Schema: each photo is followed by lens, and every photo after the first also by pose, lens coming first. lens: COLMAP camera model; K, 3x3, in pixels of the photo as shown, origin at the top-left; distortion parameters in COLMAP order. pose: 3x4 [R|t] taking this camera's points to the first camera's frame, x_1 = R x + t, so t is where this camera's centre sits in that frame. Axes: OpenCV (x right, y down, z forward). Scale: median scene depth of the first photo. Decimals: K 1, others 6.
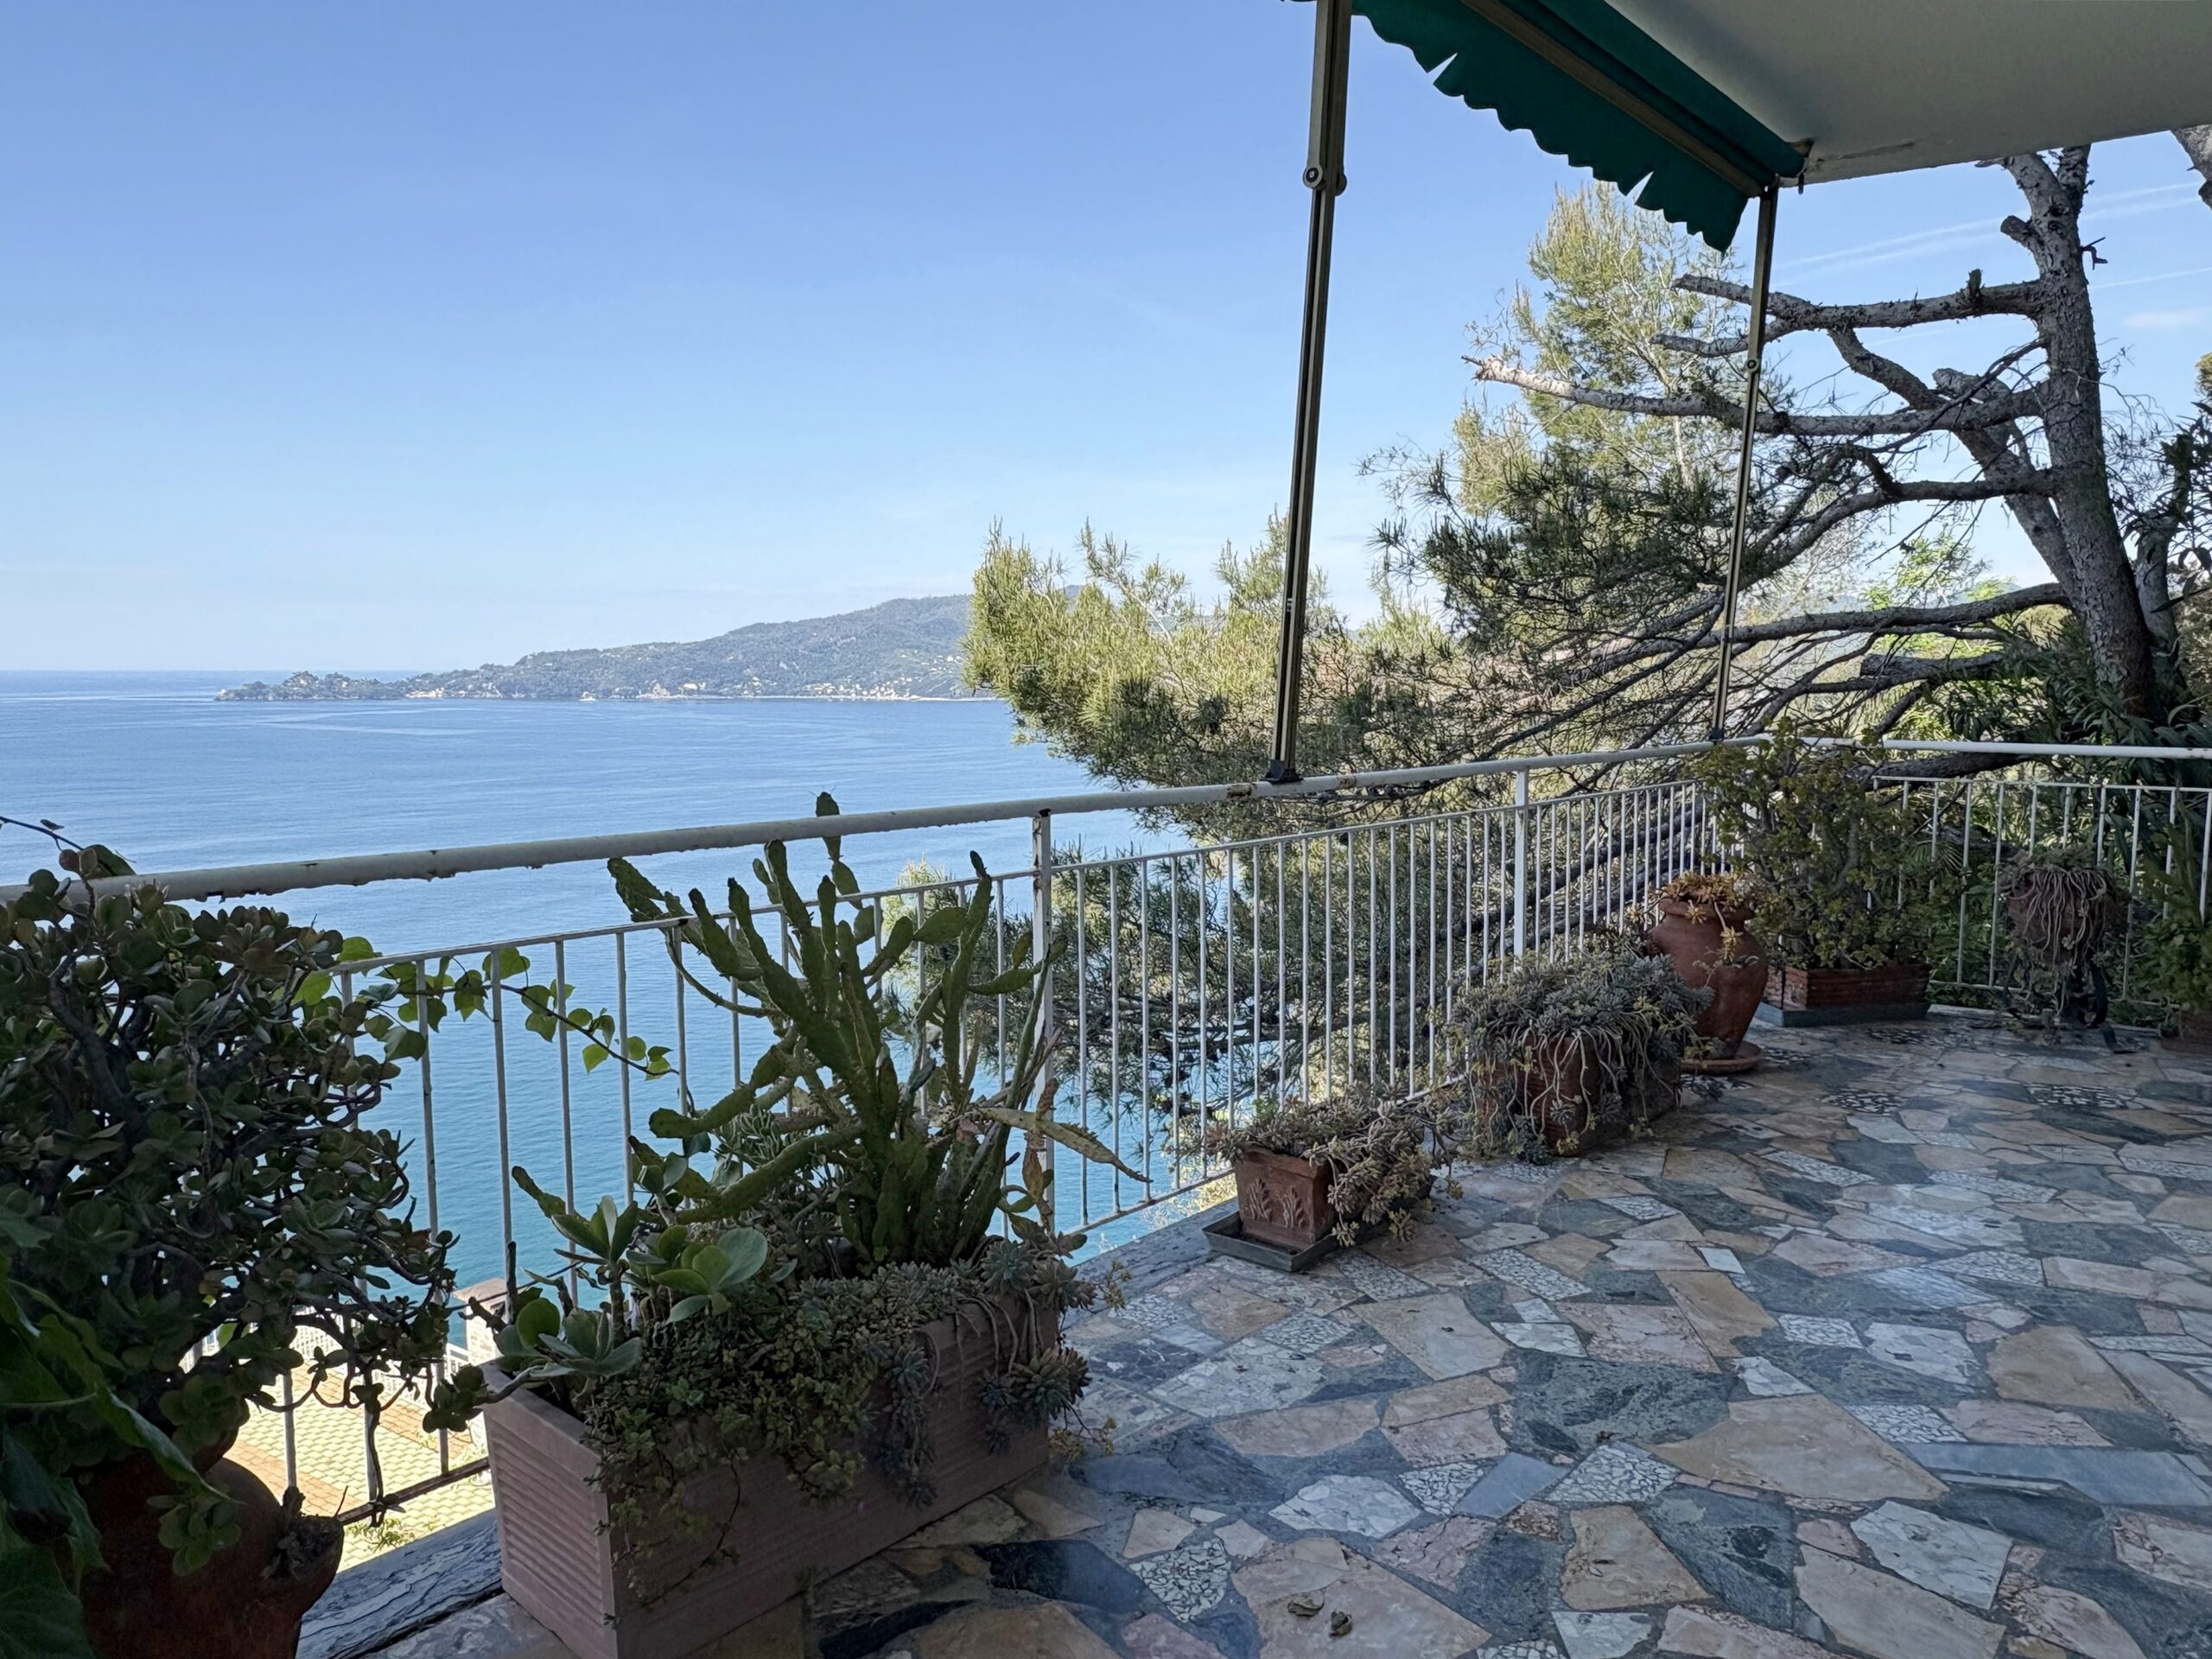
lens RADIAL K [[1535.9, 0, 1113.5], [0, 1535.9, 825.1], [0, 0, 1]] dist [-0.001998, 0.006050]
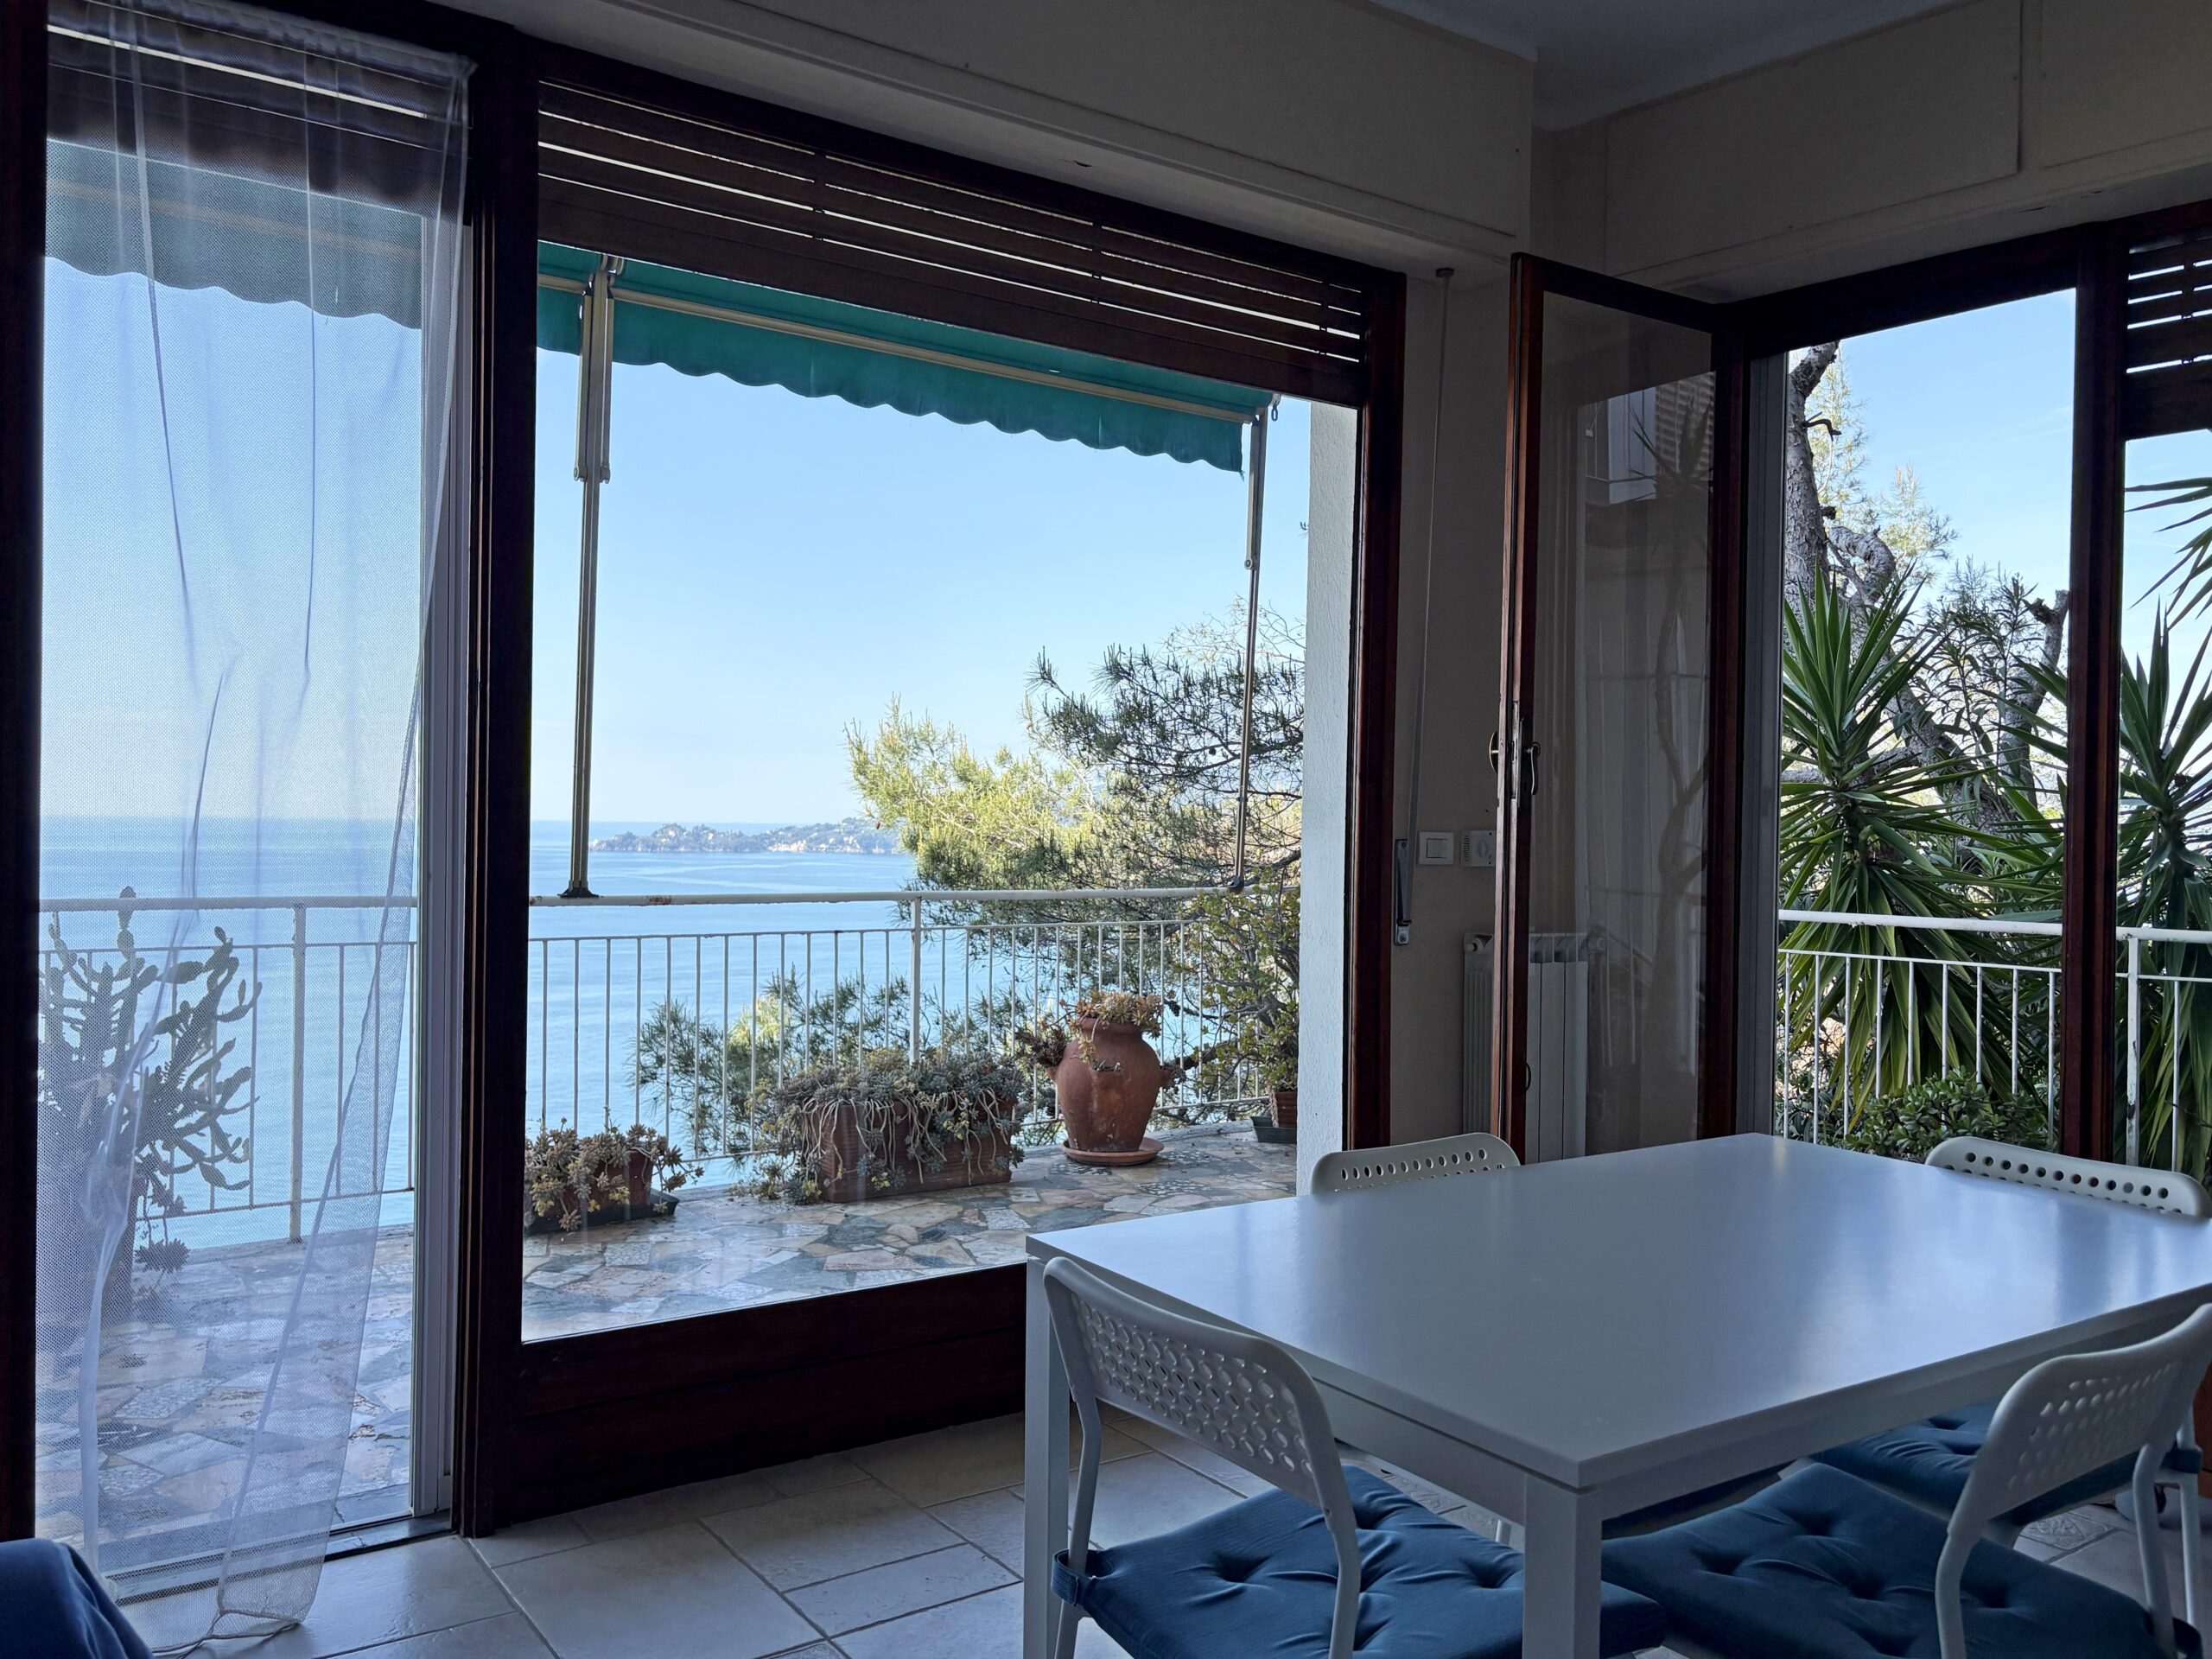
lens RADIAL K [[1708.3, 0, 1108.1], [0, 1708.3, 825.9], [0, 0, 1]] dist [0.078545, -0.086665]
pose [[0.973444, 0.012501, -0.228582, 1.010208], [-0.036443, 0.994237, -0.100822, 0.051573], [0.226004, 0.106475, 0.968290, -0.421867]]
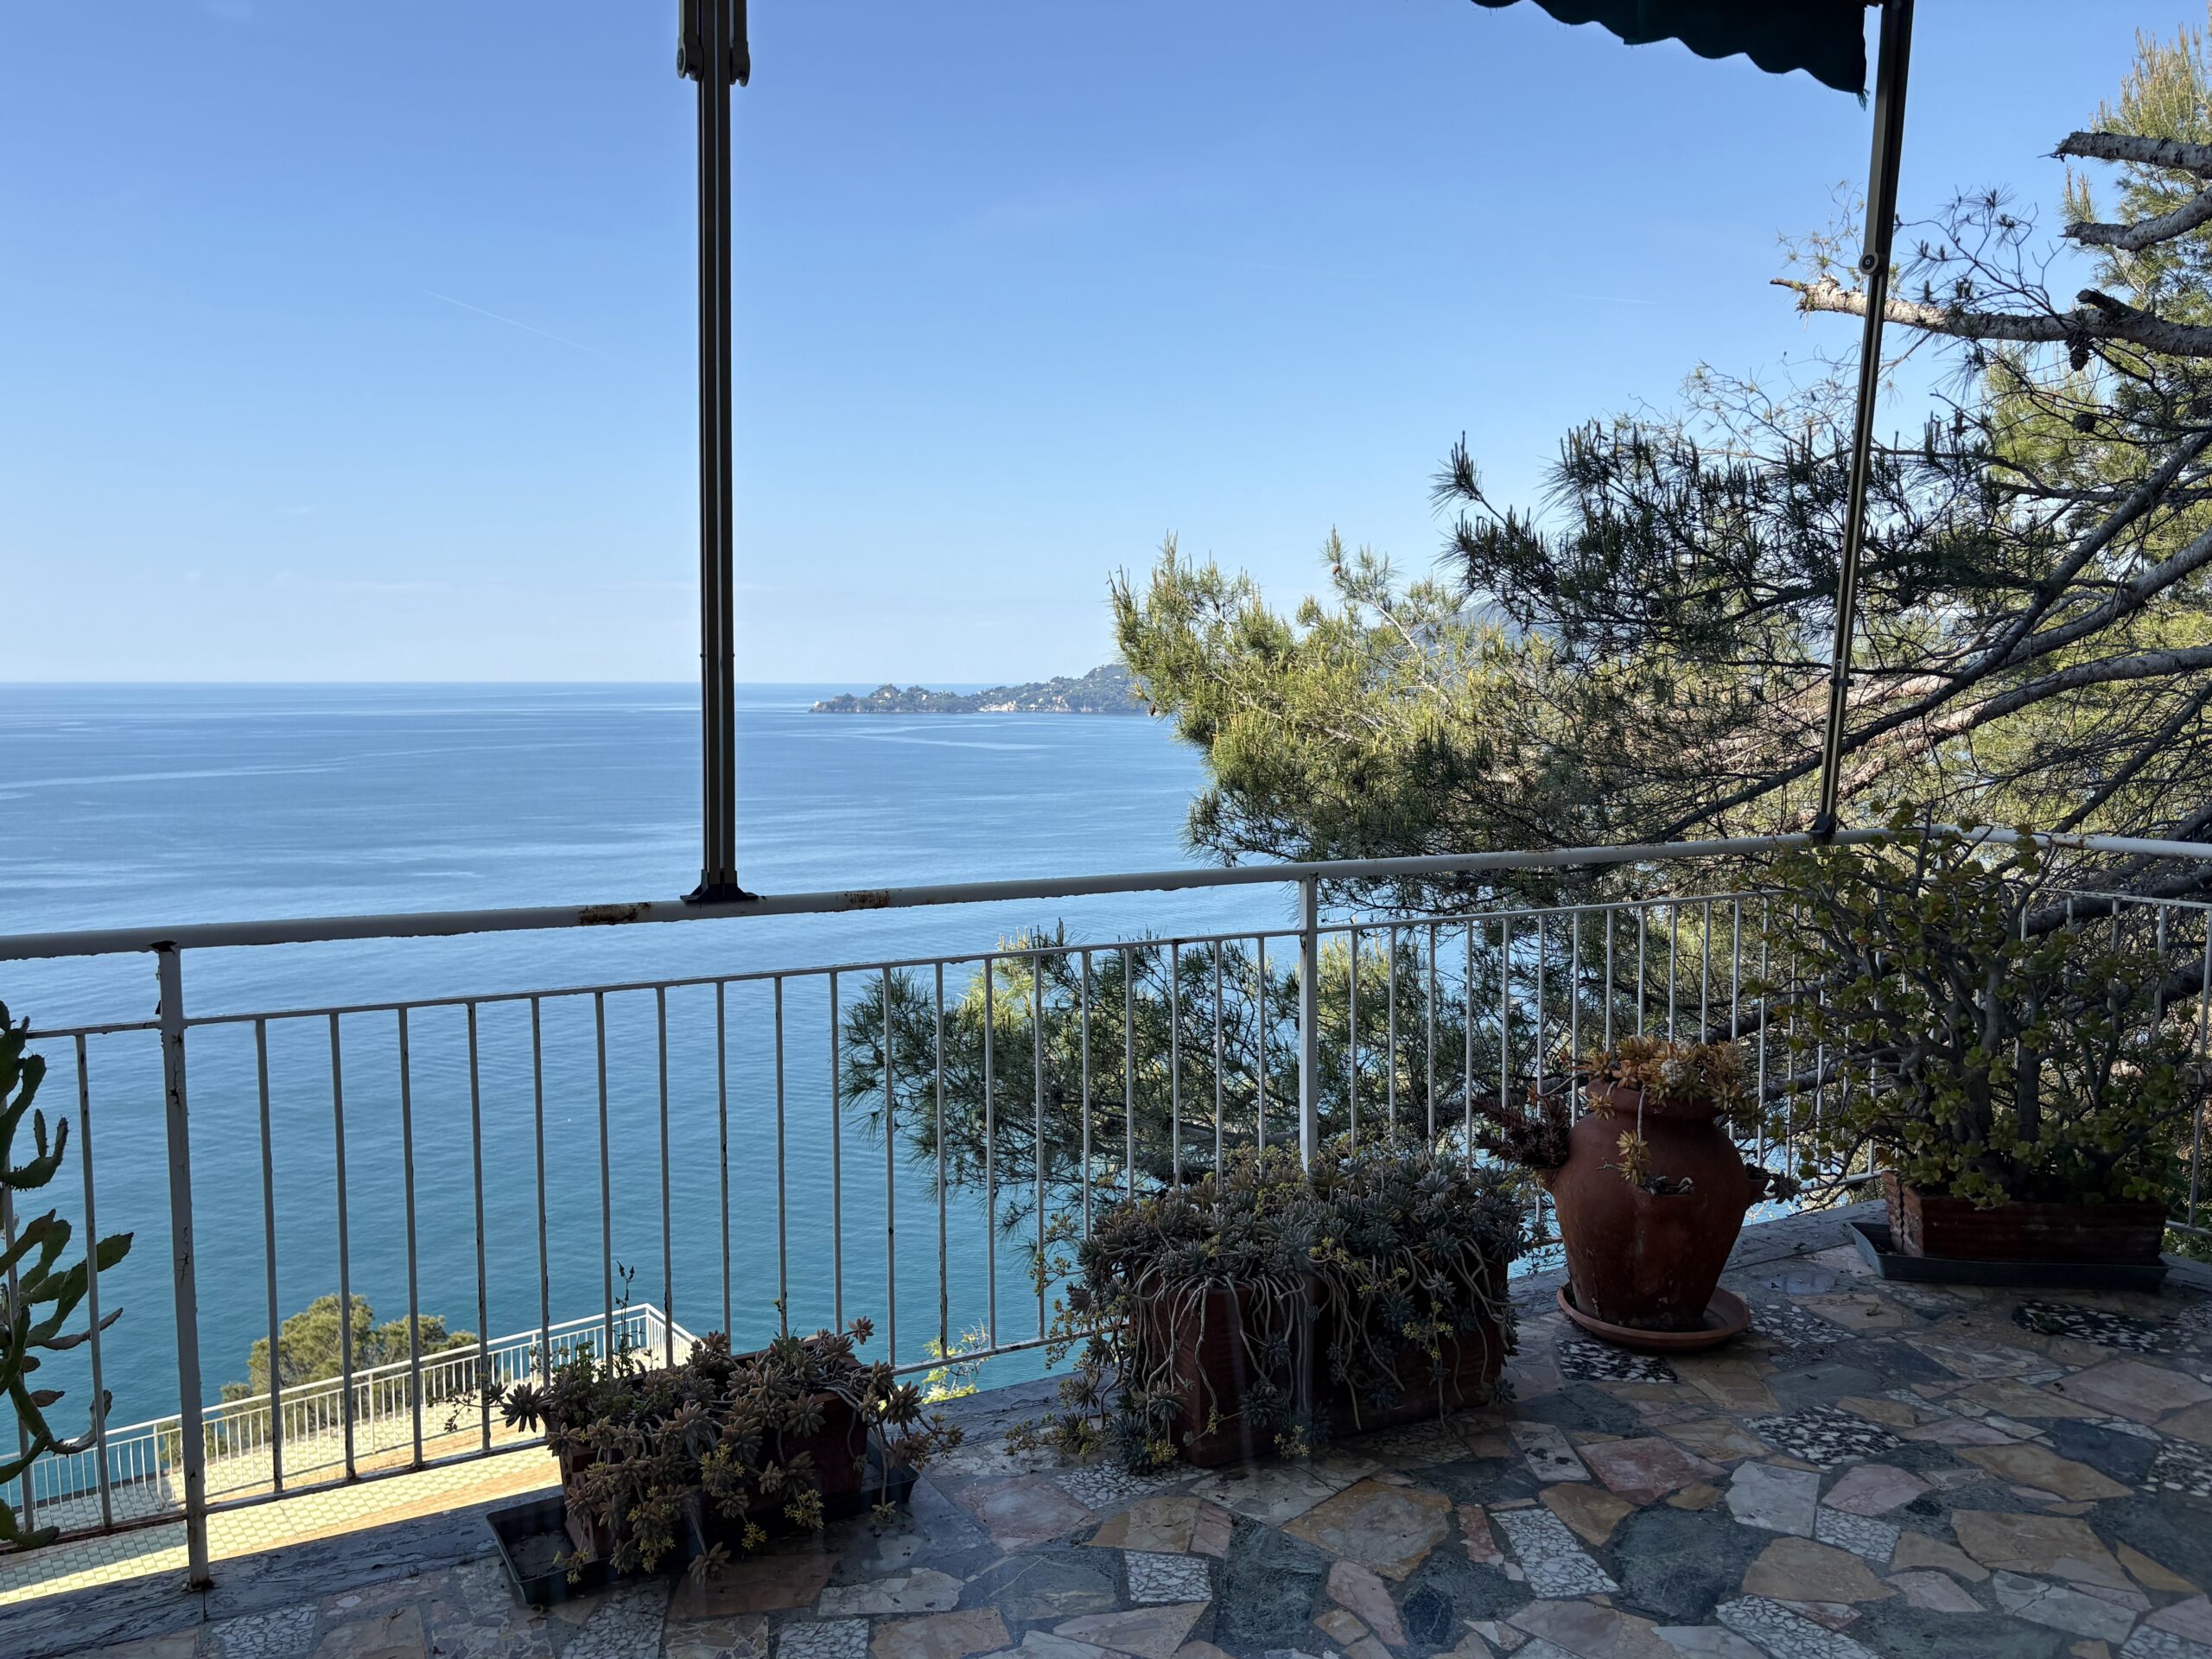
lens RADIAL K [[1718.4, 0, 1103.4], [0, 1718.4, 843.0], [0, 0, 1]] dist [0.030861, -0.008151]
pose [[0.938011, 0.032519, -0.345077, 0.616819], [-0.035514, 0.999366, -0.002360, -0.065269], [0.344782, 0.014469, 0.938571, 0.328931]]
